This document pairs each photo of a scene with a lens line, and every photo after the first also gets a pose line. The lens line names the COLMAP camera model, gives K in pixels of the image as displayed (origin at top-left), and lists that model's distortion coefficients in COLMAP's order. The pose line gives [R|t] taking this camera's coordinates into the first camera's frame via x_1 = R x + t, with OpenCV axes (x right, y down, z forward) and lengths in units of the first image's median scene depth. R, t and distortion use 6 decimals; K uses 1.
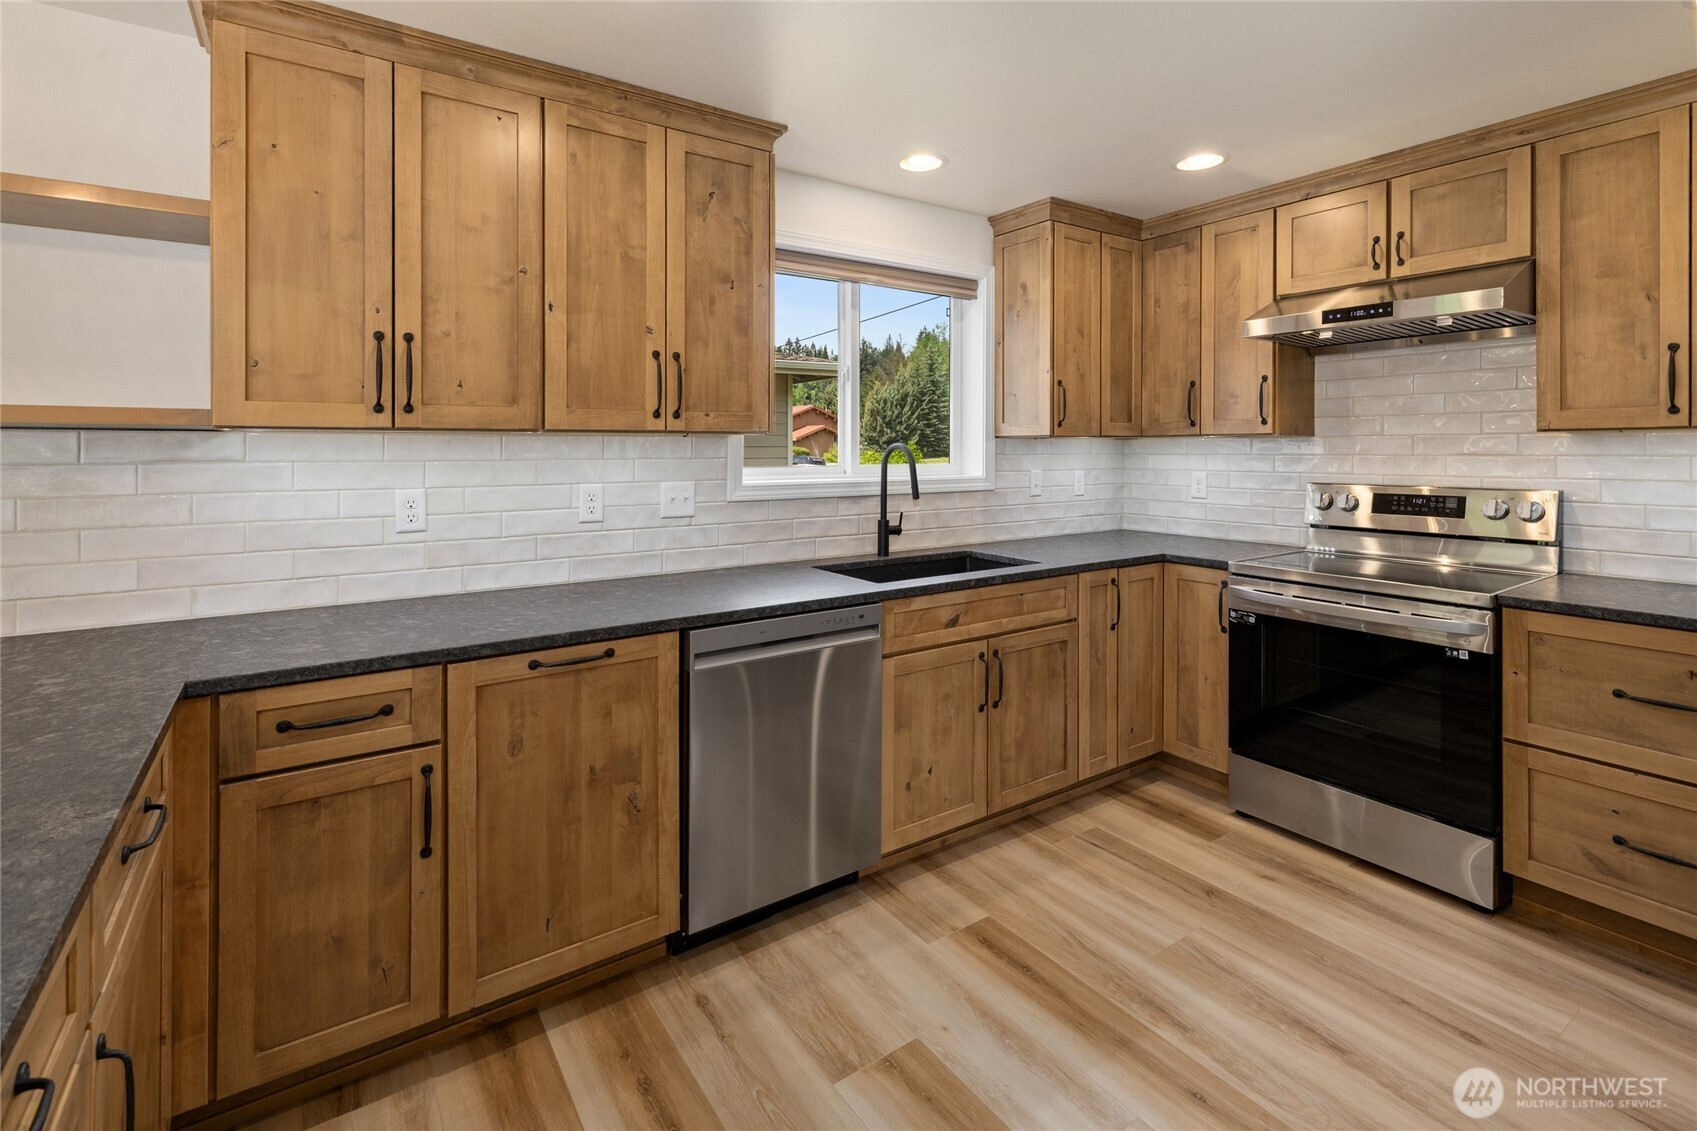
lens RADIAL K [[775.7, 0, 831.8], [0, 775.7, 449.7], [0, 0, 1]] dist [0.001943, 0.001059]
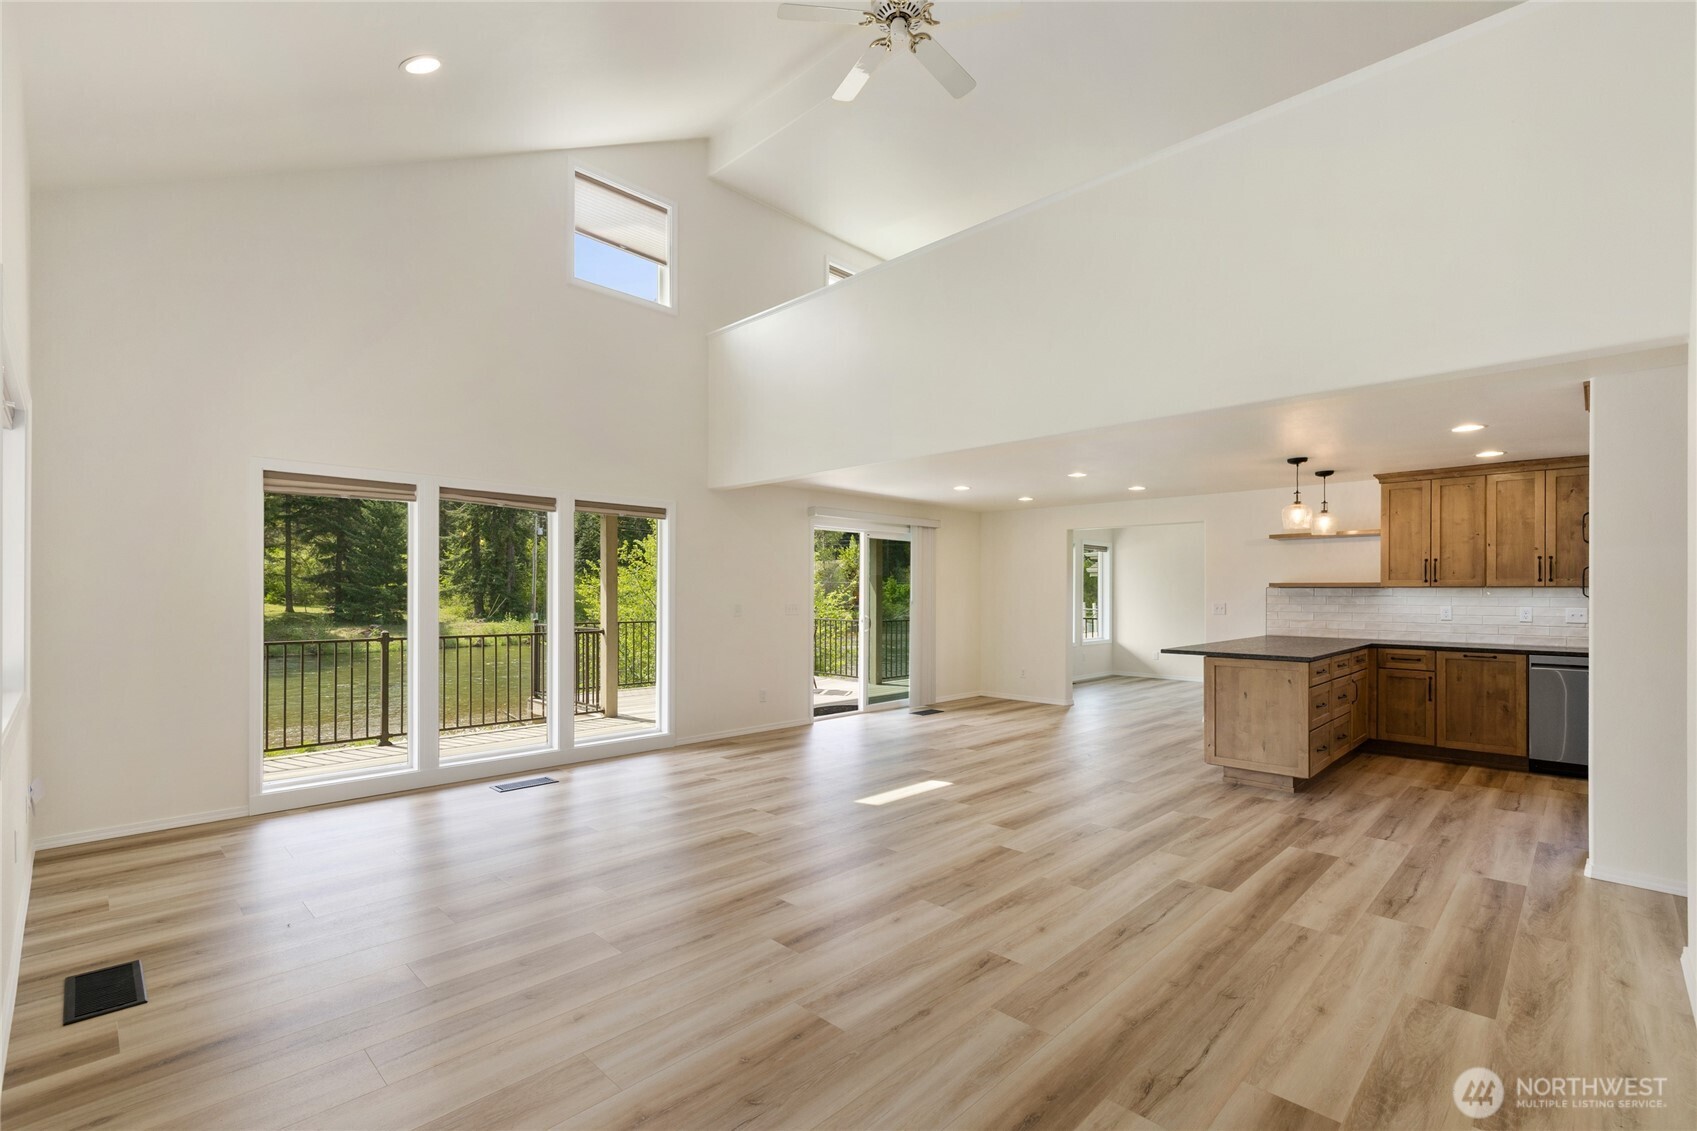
lens RADIAL K [[756.2, 0, 848.5], [0, 756.2, 590.0], [0, 0, 1]] dist [0.002260, 0.000539]
pose [[0.202365, -0.000552, -0.979310, 1.497463], [-0.006958, 0.999974, -0.002001, 0.007867], [0.979285, 0.007219, 0.202356, -1.499780]]
